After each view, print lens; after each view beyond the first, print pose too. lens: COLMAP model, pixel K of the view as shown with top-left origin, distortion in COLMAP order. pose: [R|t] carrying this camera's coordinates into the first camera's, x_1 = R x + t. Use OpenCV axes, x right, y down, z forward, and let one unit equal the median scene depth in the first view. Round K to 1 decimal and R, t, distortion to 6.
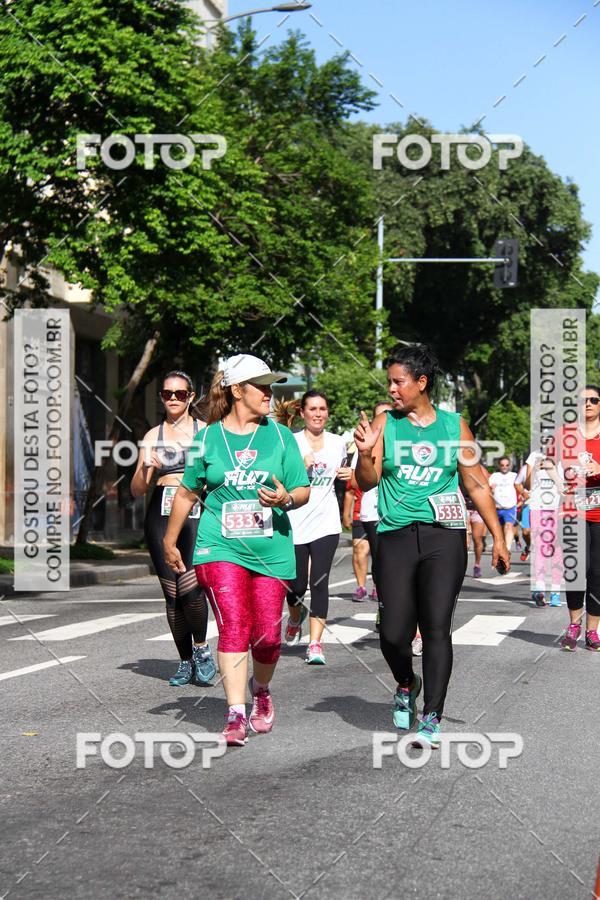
lens RADIAL K [[4655.8, 0, 280.4], [0, 4655.8, 451.2], [0, 0, 1]] dist [2.782058, 11.546485]
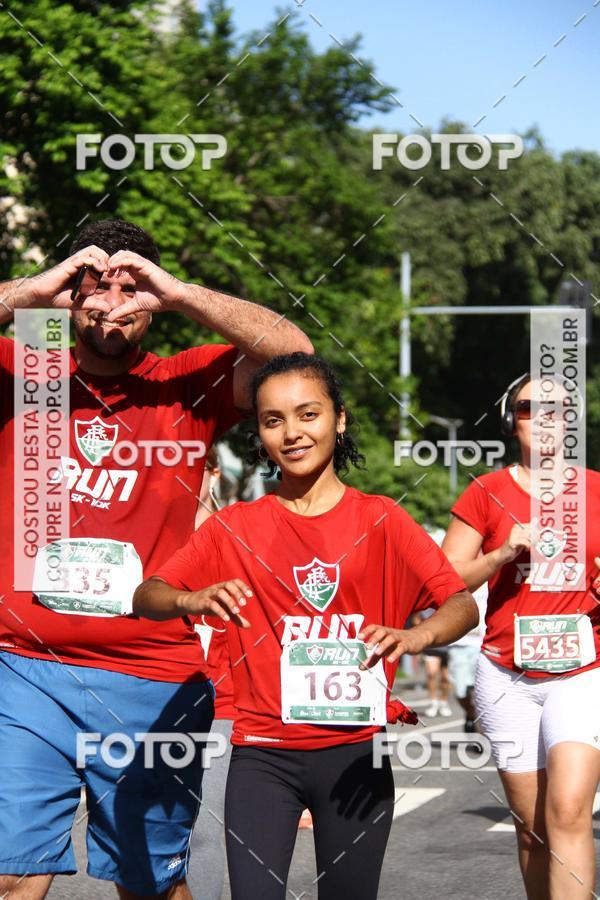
lens RADIAL K [[5459.5, 0, 253.7], [0, 5459.5, 446.8], [0, 0, 1]] dist [3.158600, -6.001097]
pose [[0.999932, -0.011137, 0.003428, -0.006089], [0.011185, 0.999835, -0.014289, -0.006821], [-0.003269, 0.014327, 0.999892, 0.125860]]
